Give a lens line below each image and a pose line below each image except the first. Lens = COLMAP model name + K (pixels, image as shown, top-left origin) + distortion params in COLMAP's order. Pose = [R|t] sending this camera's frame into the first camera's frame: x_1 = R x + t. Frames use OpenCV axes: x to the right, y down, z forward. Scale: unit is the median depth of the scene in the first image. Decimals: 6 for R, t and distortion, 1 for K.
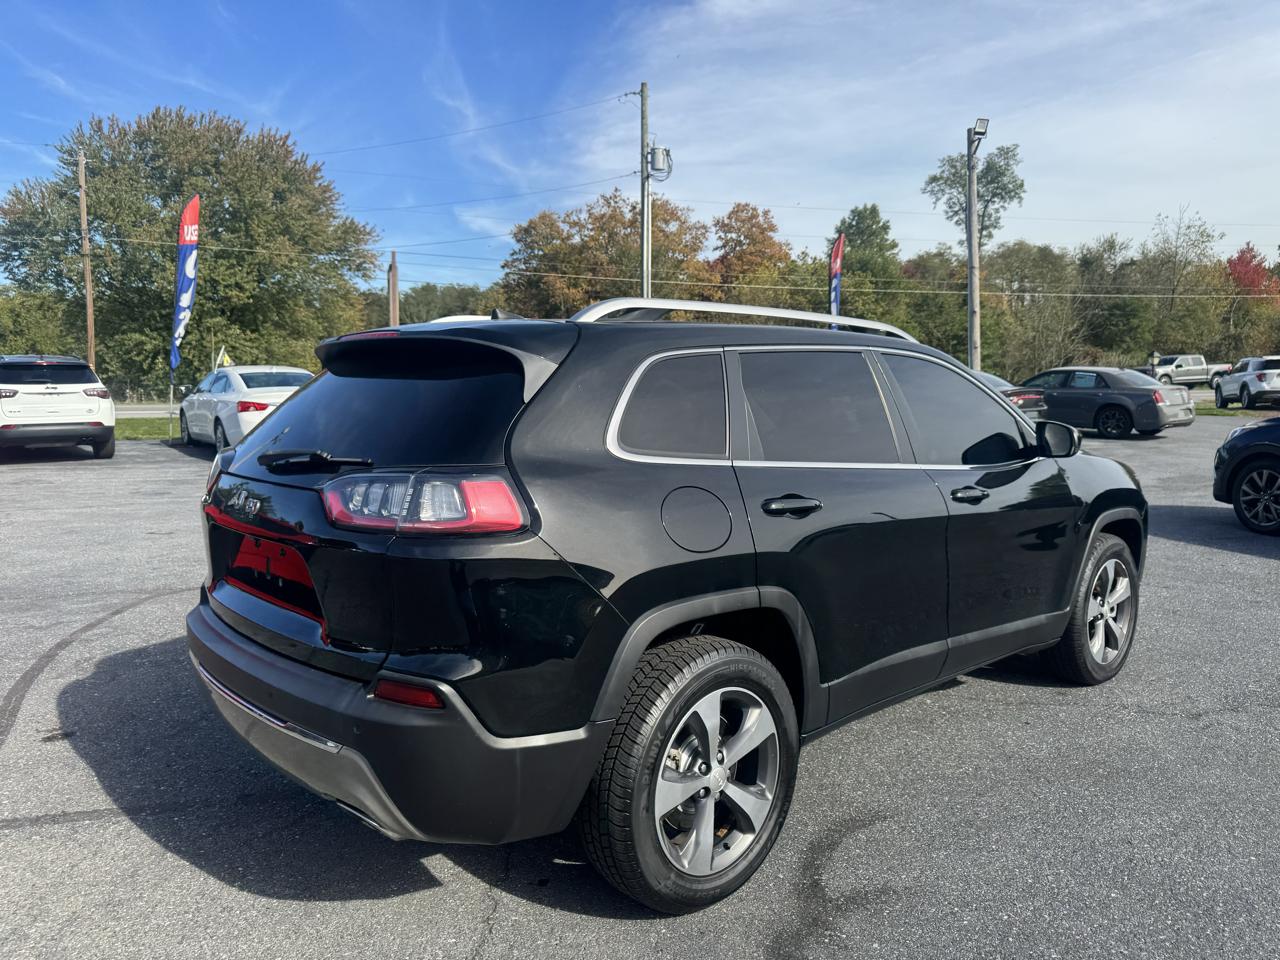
lens RADIAL K [[898.6, 0, 632.9], [0, 898.6, 482.7], [0, 0, 1]] dist [0.056586, -0.081215]
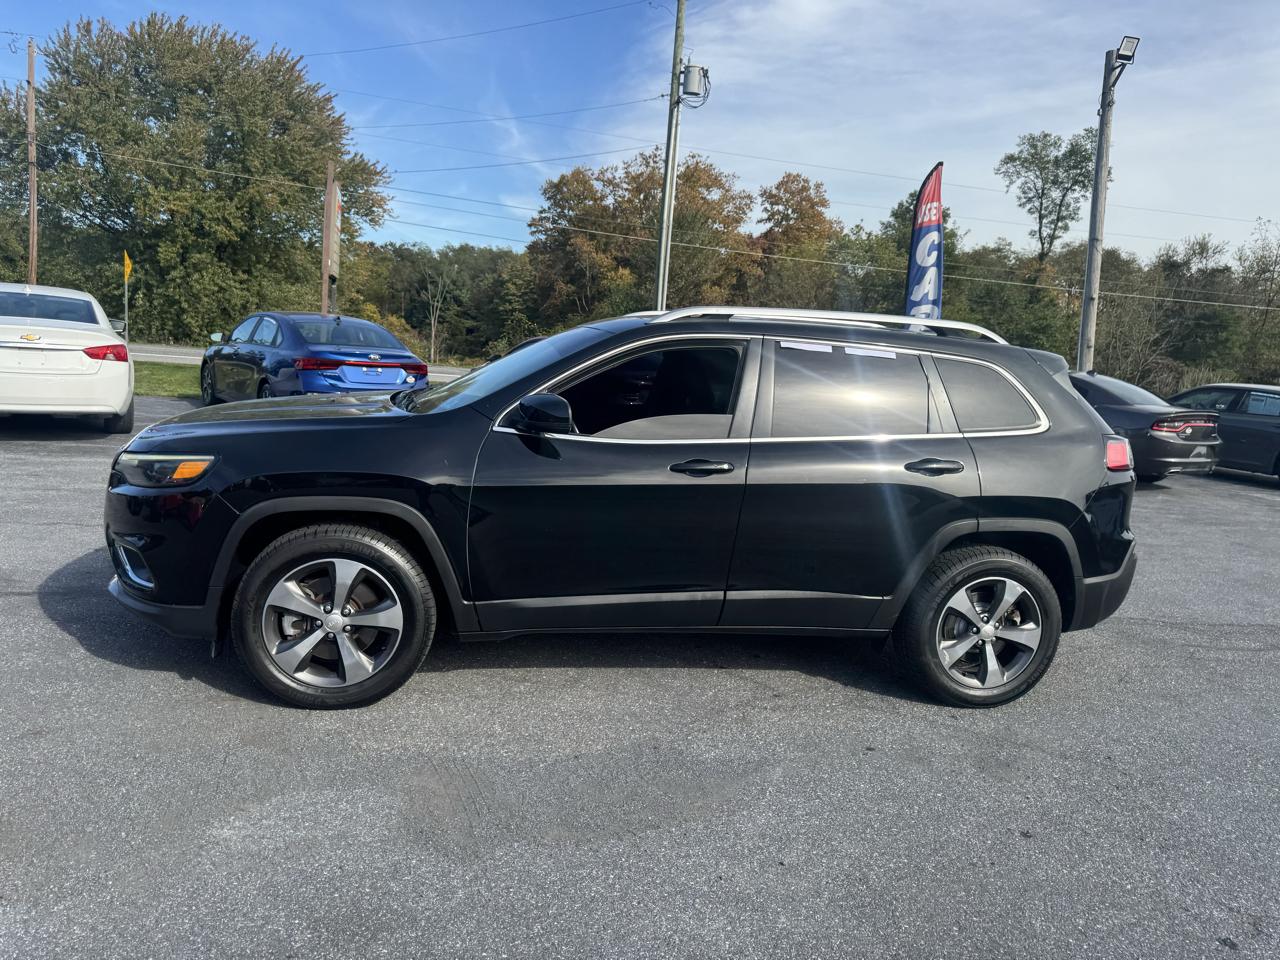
lens RADIAL K [[896.5, 0, 633.4], [0, 896.5, 489.6], [0, 0, 1]] dist [0.055030, -0.085050]
pose [[0.996343, 0.081362, -0.026085, 0.011793], [-0.080473, 0.996194, 0.033489, -0.009662], [0.028711, -0.031267, 0.999099, 0.087958]]
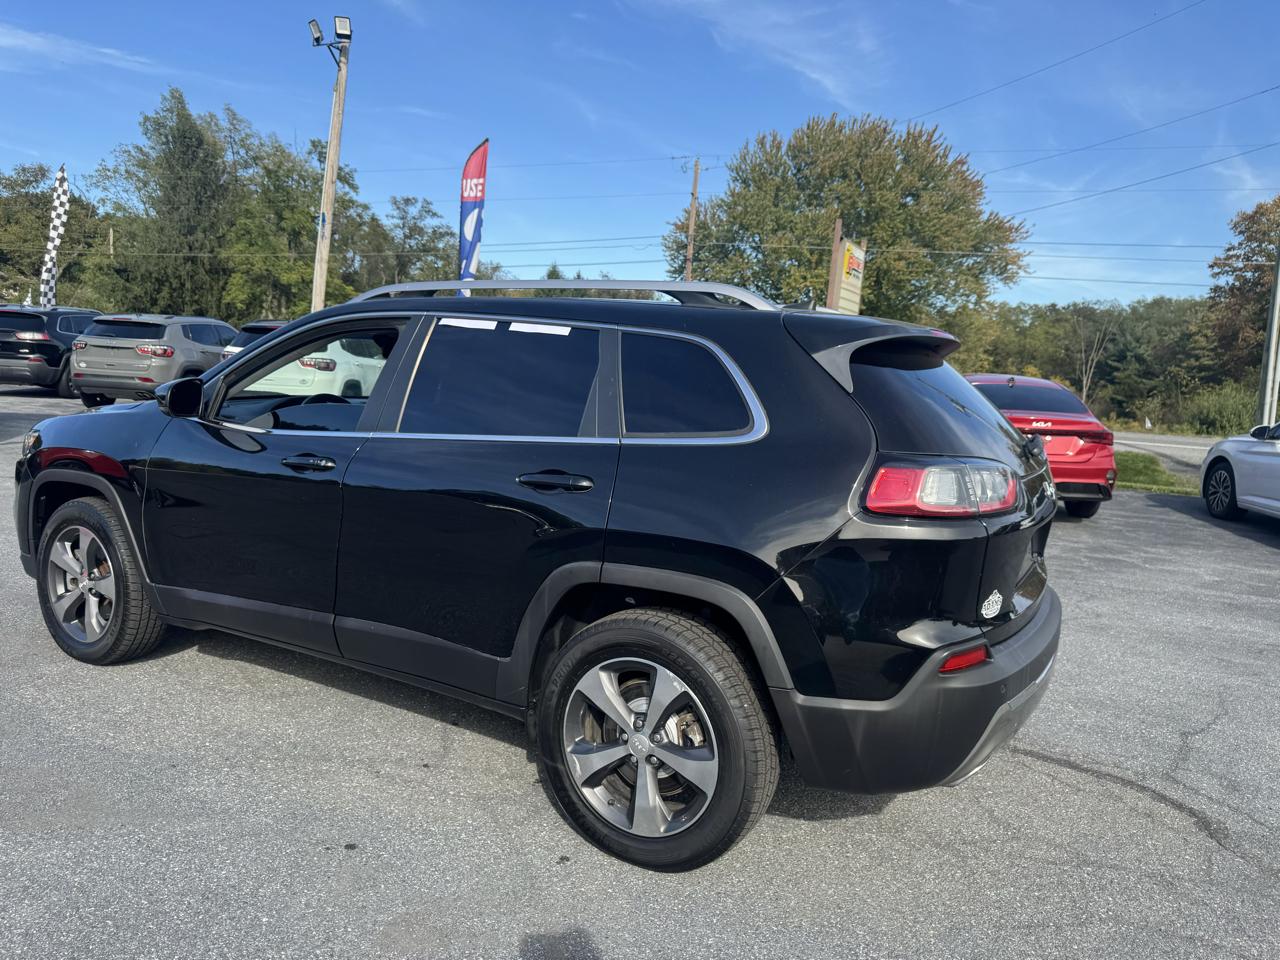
lens RADIAL K [[905.3, 0, 636.9], [0, 905.3, 470.7], [0, 0, 1]] dist [0.049422, -0.074820]
pose [[0.730247, 0.119586, -0.672636, 0.059932], [-0.141541, 0.989681, 0.022289, -0.012658], [0.668360, 0.078929, 0.739638, 0.119199]]
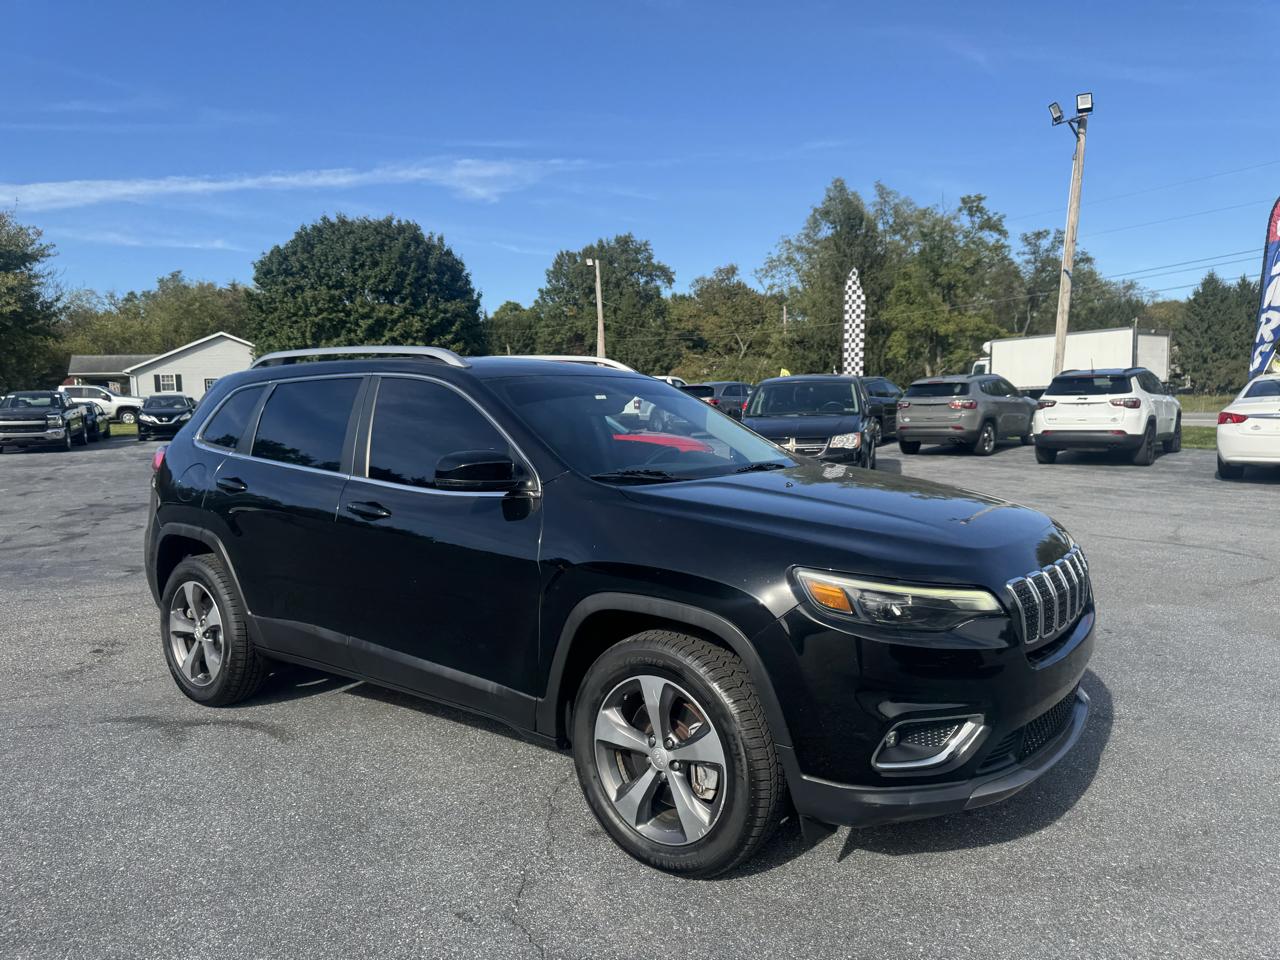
lens RADIAL K [[894.7, 0, 651.2], [0, 894.7, 471.8], [0, 0, 1]] dist [0.119035, -0.217482]
pose [[0.191474, 0.072374, -0.978826, 0.074653], [-0.091881, 0.994220, 0.055539, -0.006083], [0.977188, 0.079302, 0.197017, 0.056650]]
